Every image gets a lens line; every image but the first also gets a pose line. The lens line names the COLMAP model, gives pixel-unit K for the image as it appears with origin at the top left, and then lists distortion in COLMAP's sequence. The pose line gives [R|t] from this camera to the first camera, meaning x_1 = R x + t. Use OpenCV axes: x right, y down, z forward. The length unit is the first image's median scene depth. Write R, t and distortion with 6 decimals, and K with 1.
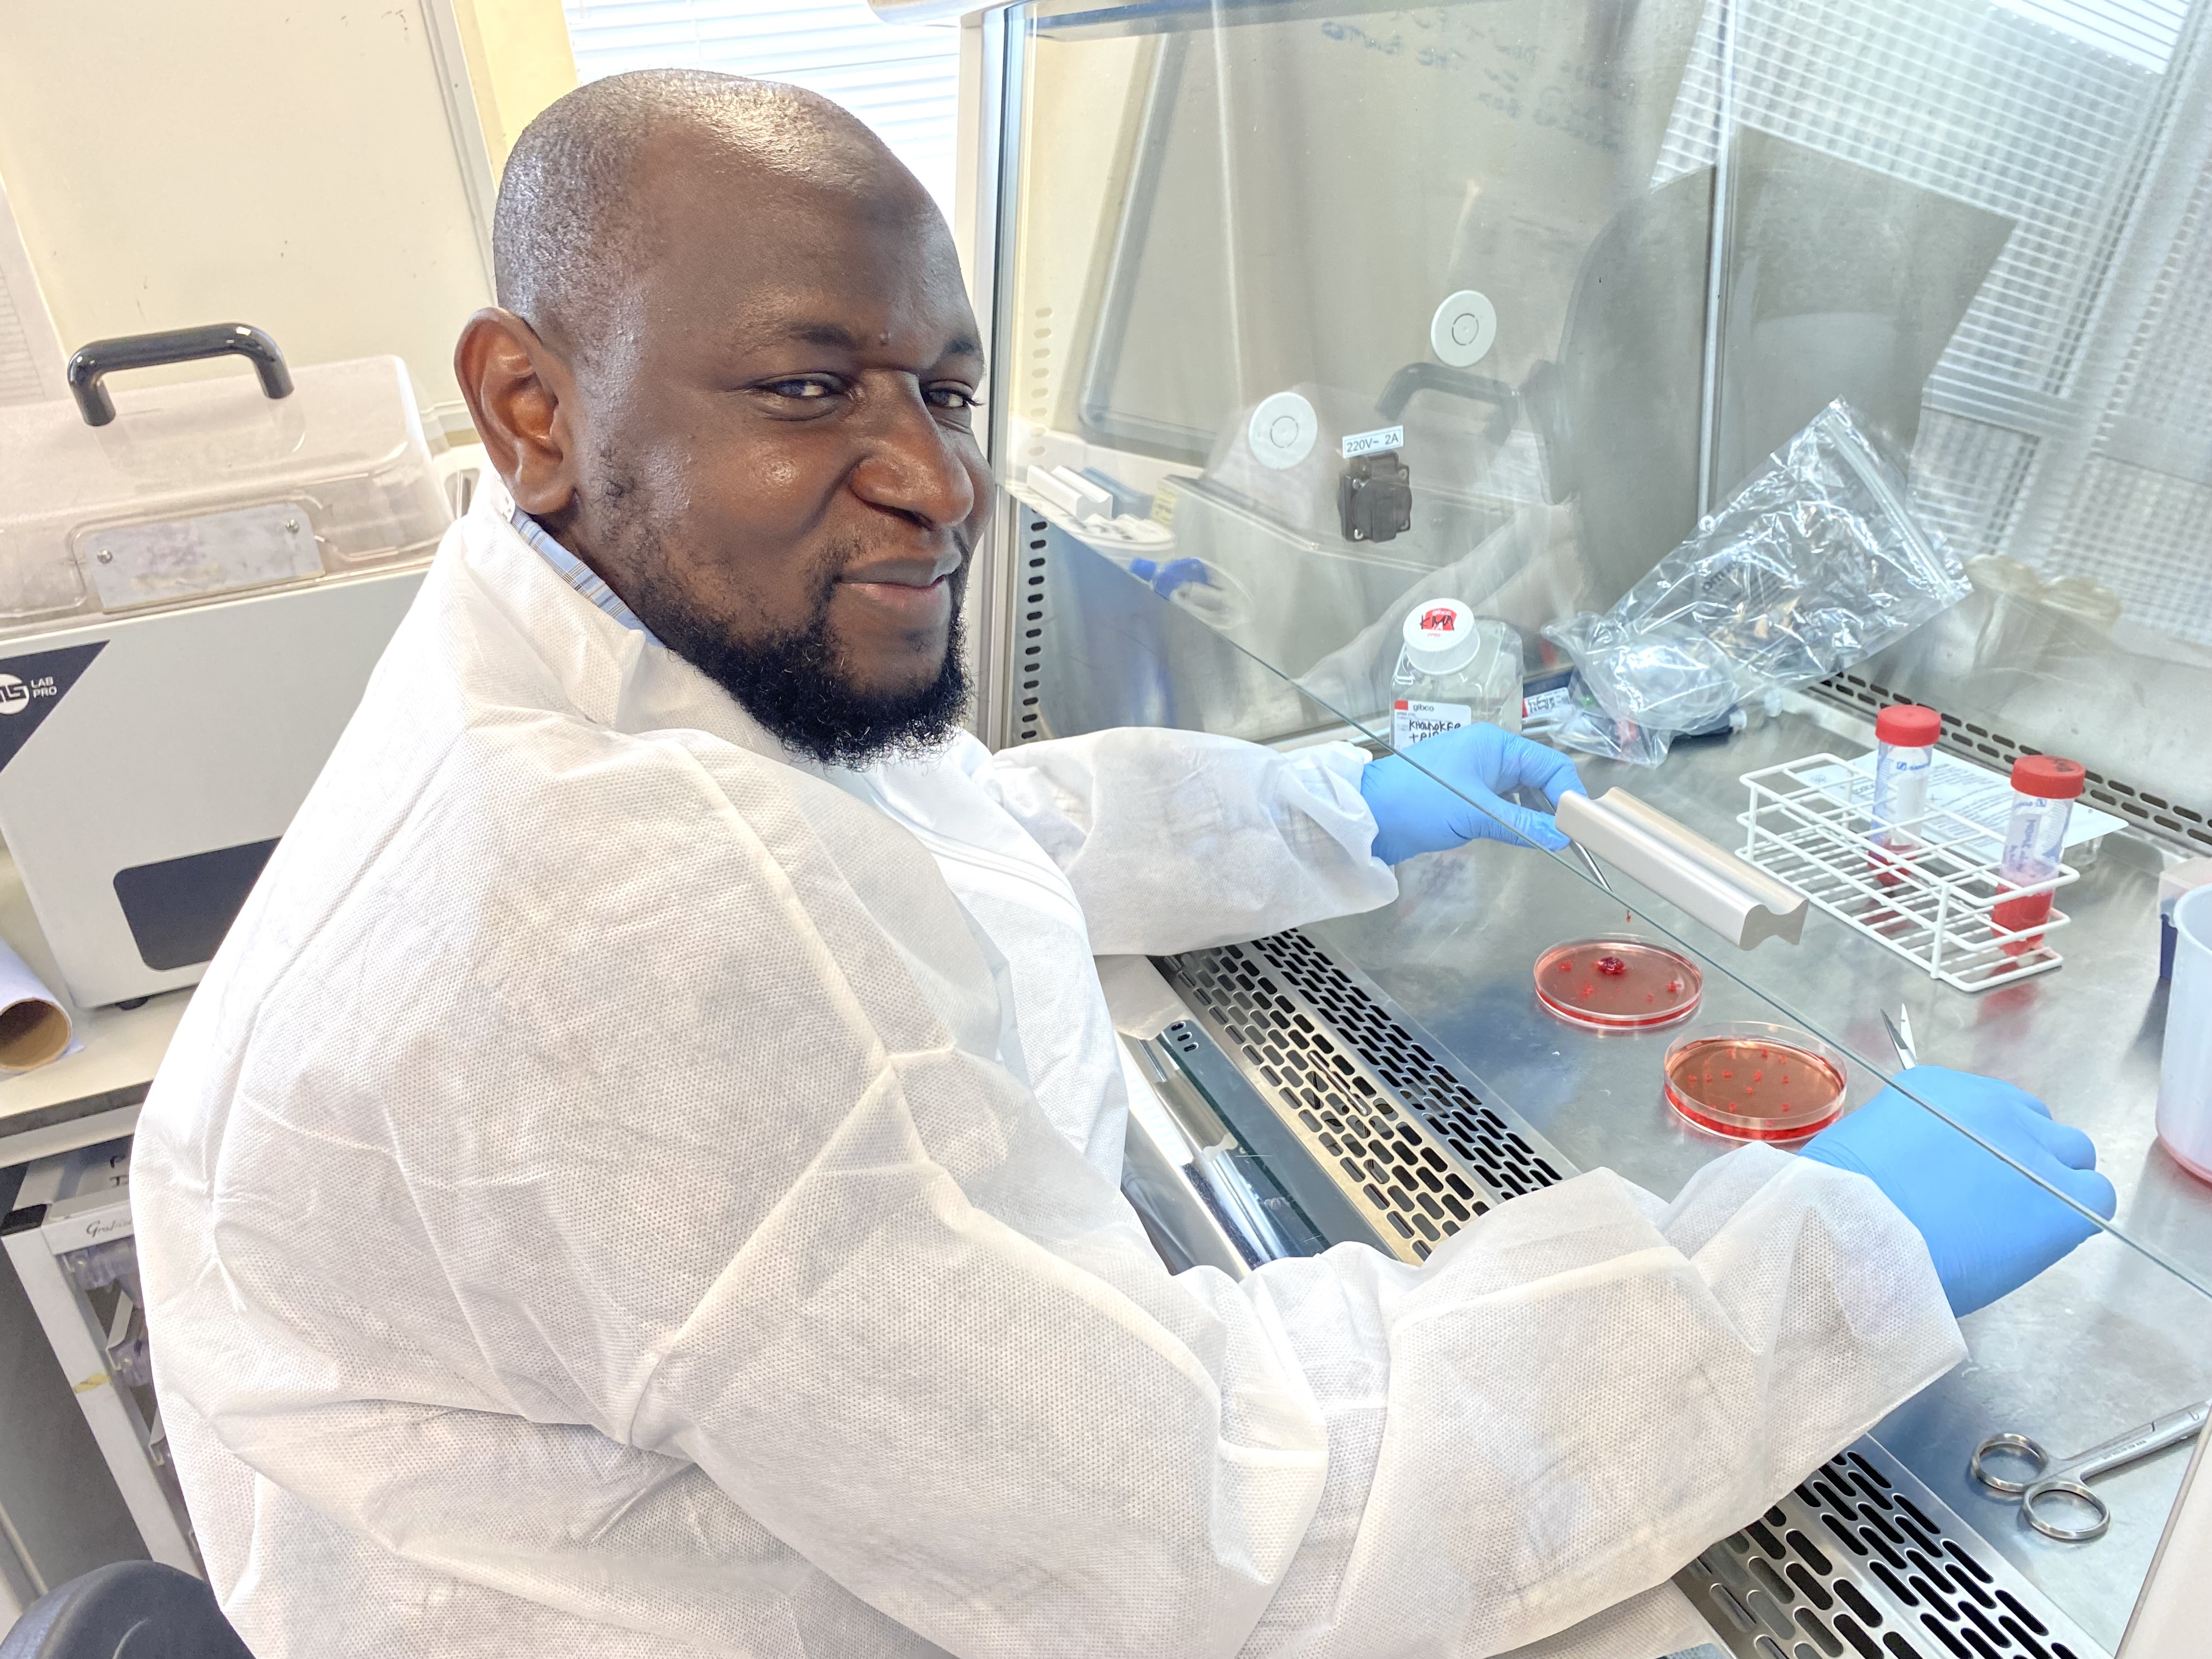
lens RADIAL K [[1657.9, 0, 1136.9], [0, 1657.9, 816.7], [0, 0, 1]] dist [-0.002821, 0.001853]
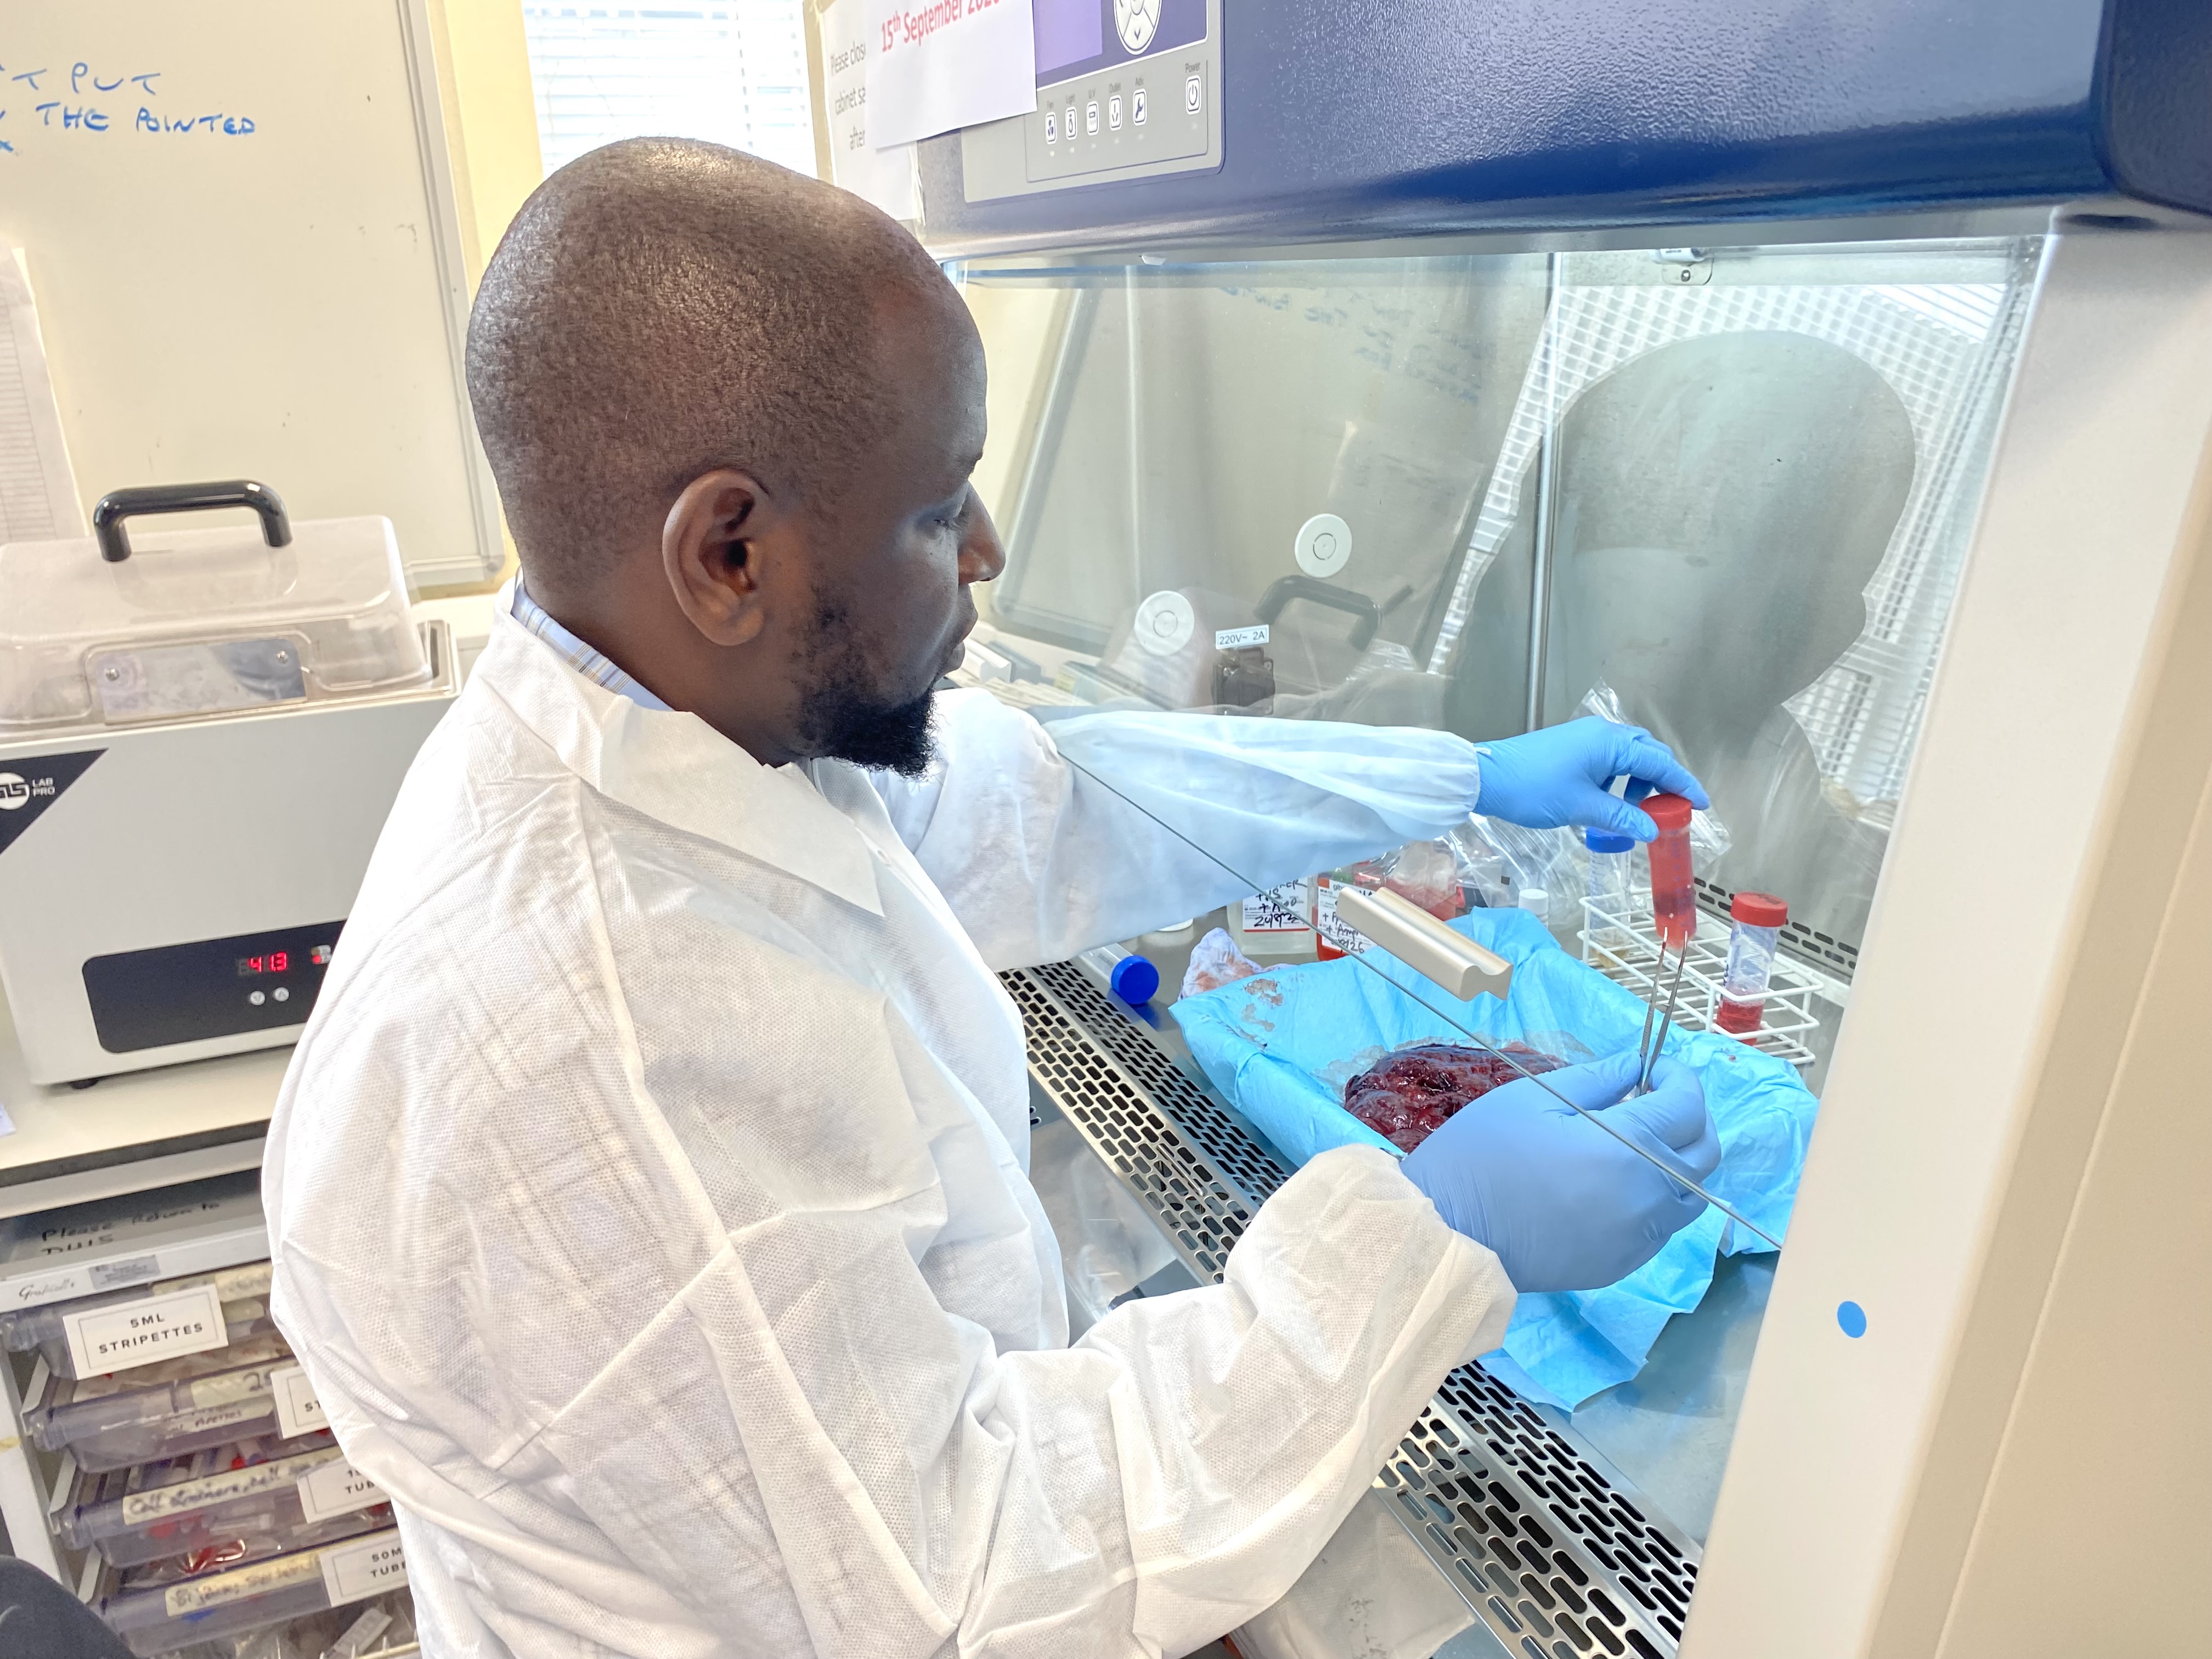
lens RADIAL K [[1657.9, 0, 1136.9], [0, 1657.9, 816.7], [0, 0, 1]] dist [-0.002821, 0.001853]
pose [[0.997287, 0.046738, 0.056876, 0.009709], [-0.039613, 0.991919, -0.120528, 0.042342], [-0.062050, 0.117948, 0.991079, -0.132753]]
